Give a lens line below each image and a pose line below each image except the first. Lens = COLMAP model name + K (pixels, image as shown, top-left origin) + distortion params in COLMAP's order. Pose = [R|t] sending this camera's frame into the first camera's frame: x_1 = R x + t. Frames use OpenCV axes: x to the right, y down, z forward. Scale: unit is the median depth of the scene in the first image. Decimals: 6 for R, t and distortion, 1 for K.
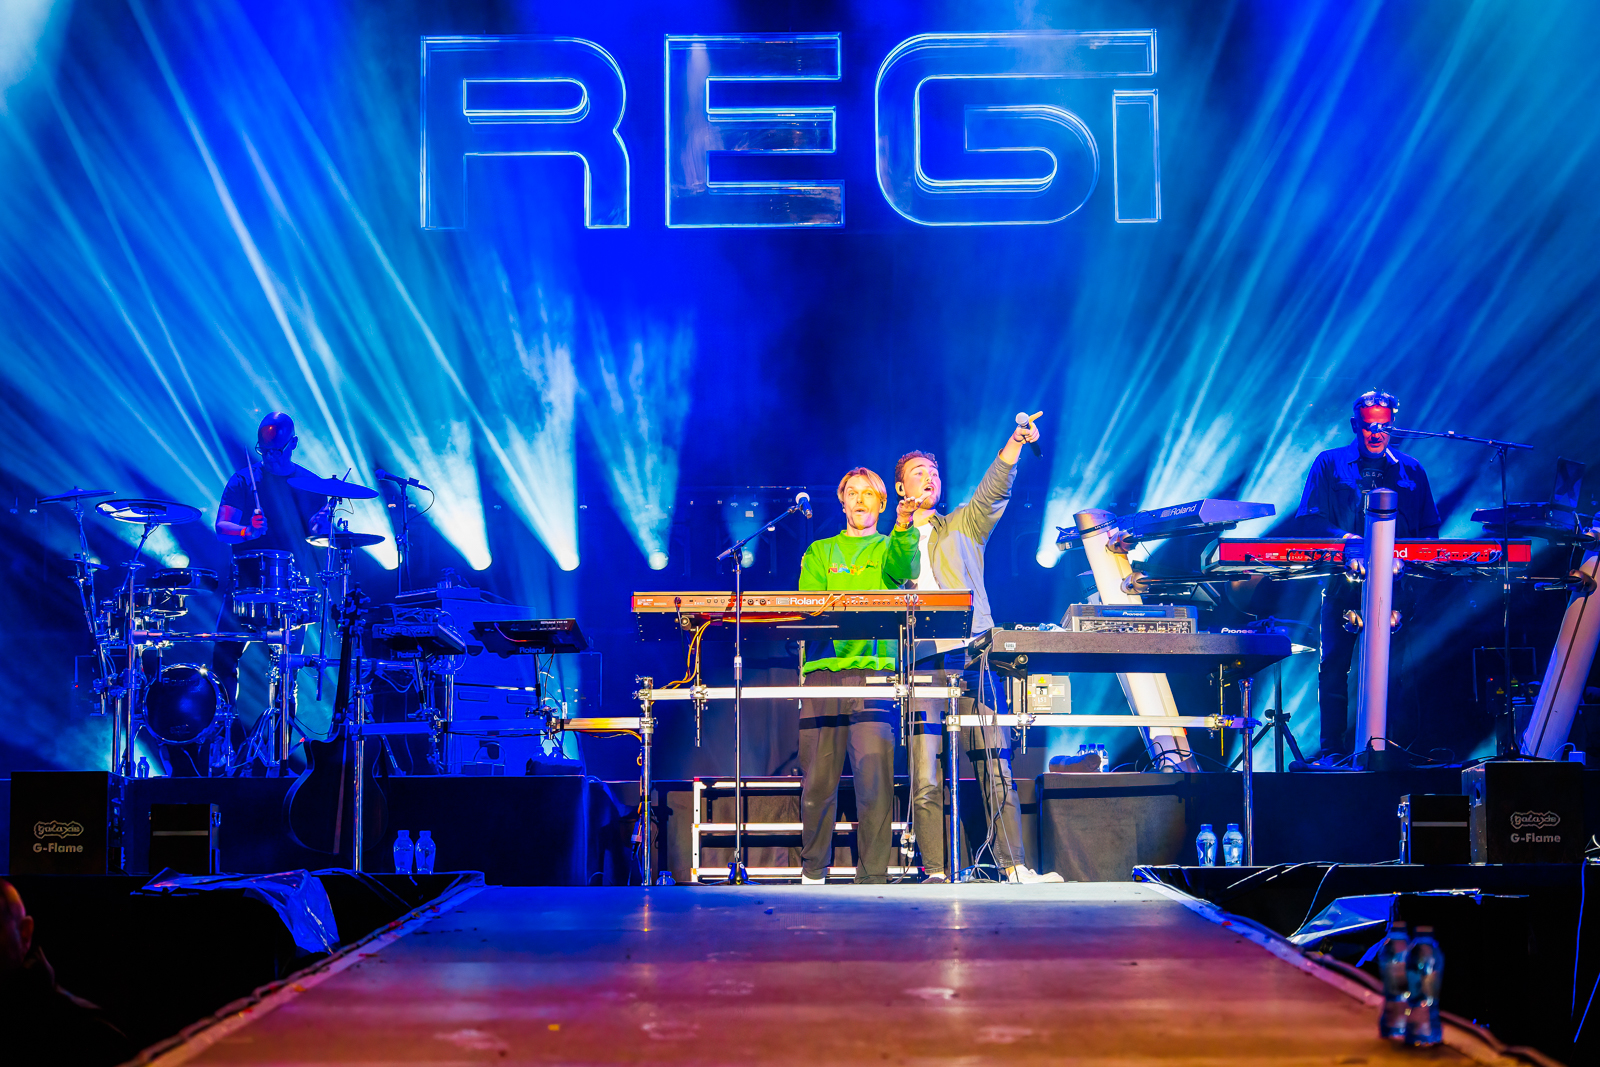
lens RADIAL K [[3393.8, 0, 800.0], [0, 3393.8, 533.5], [0, 0, 1]] dist [-0.038709, -0.196476]
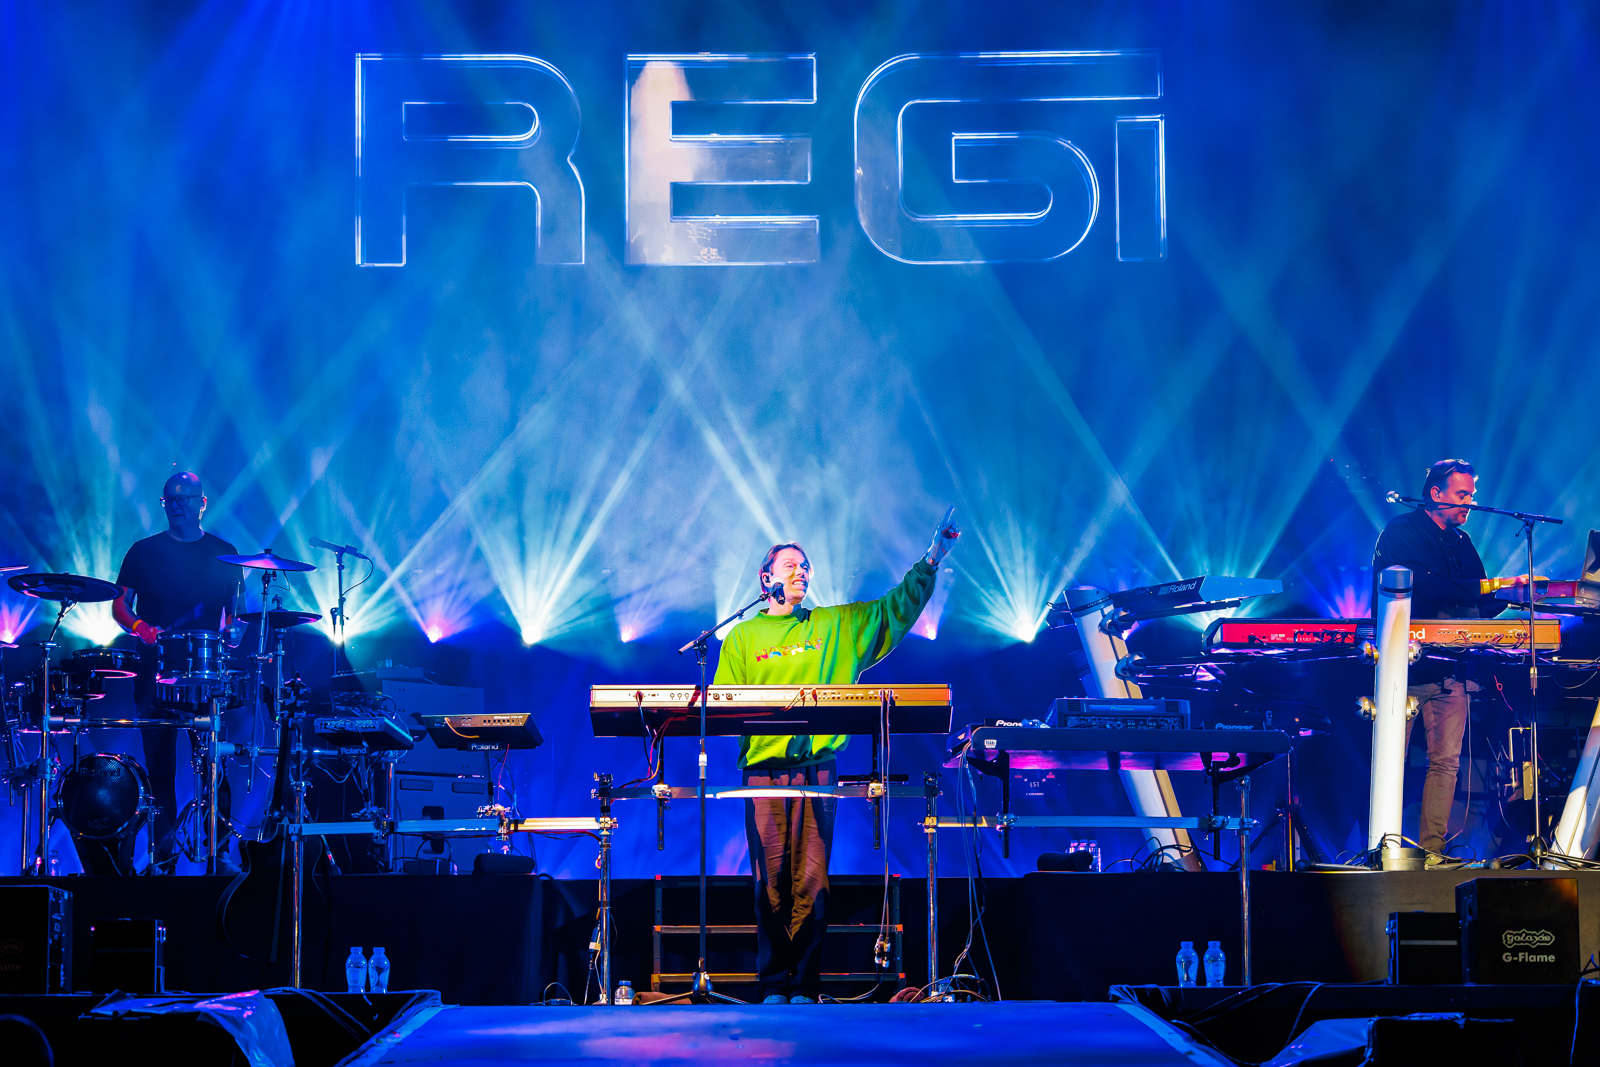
lens RADIAL K [[3989.2, 0, 800.0], [0, 3989.2, 533.5], [0, 0, 1]] dist [0.066084, 0.039473]
pose [[0.999980, 0.002026, 0.005999, 0.001725], [-0.002002, 0.999990, -0.004043, -0.017882], [-0.006008, 0.004031, 0.999974, -0.096678]]
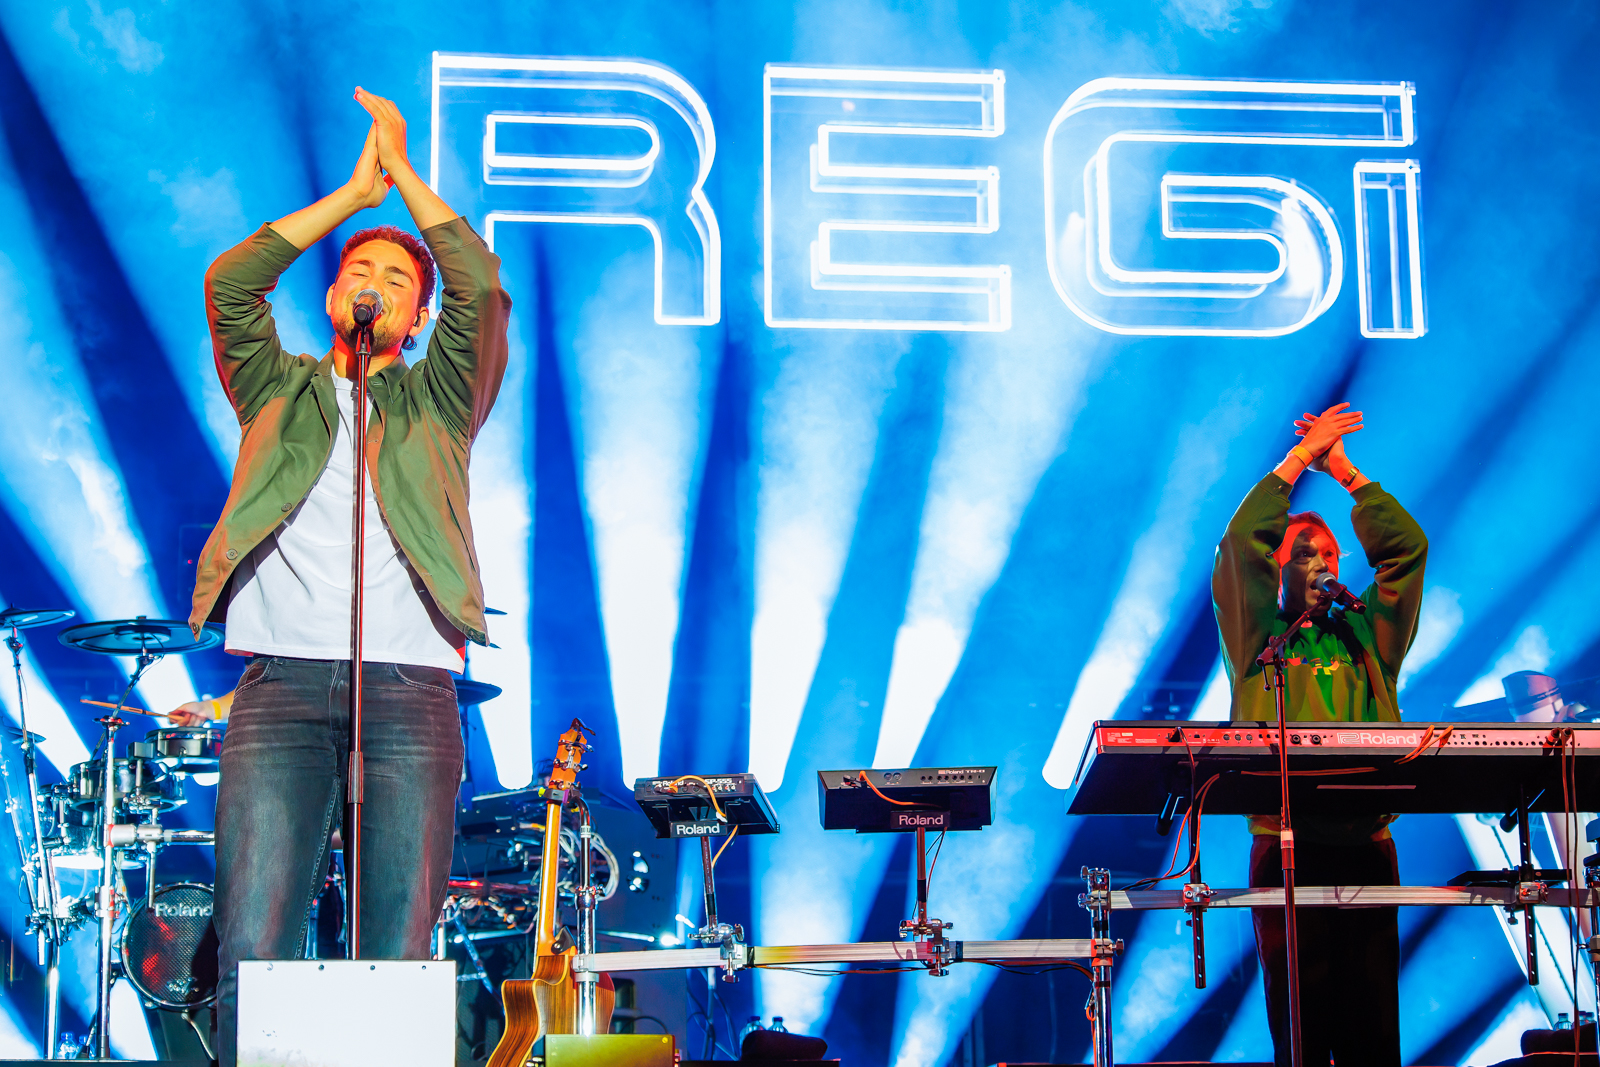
lens RADIAL K [[3314.3, 0, 800.0], [0, 3314.3, 533.5], [0, 0, 1]] dist [-0.098908, -0.023827]
pose [[0.992892, 0.019907, 0.117345, -0.145000], [-0.006756, 0.993750, -0.111424, 0.042527], [-0.118830, 0.109840, 0.986821, 0.379098]]
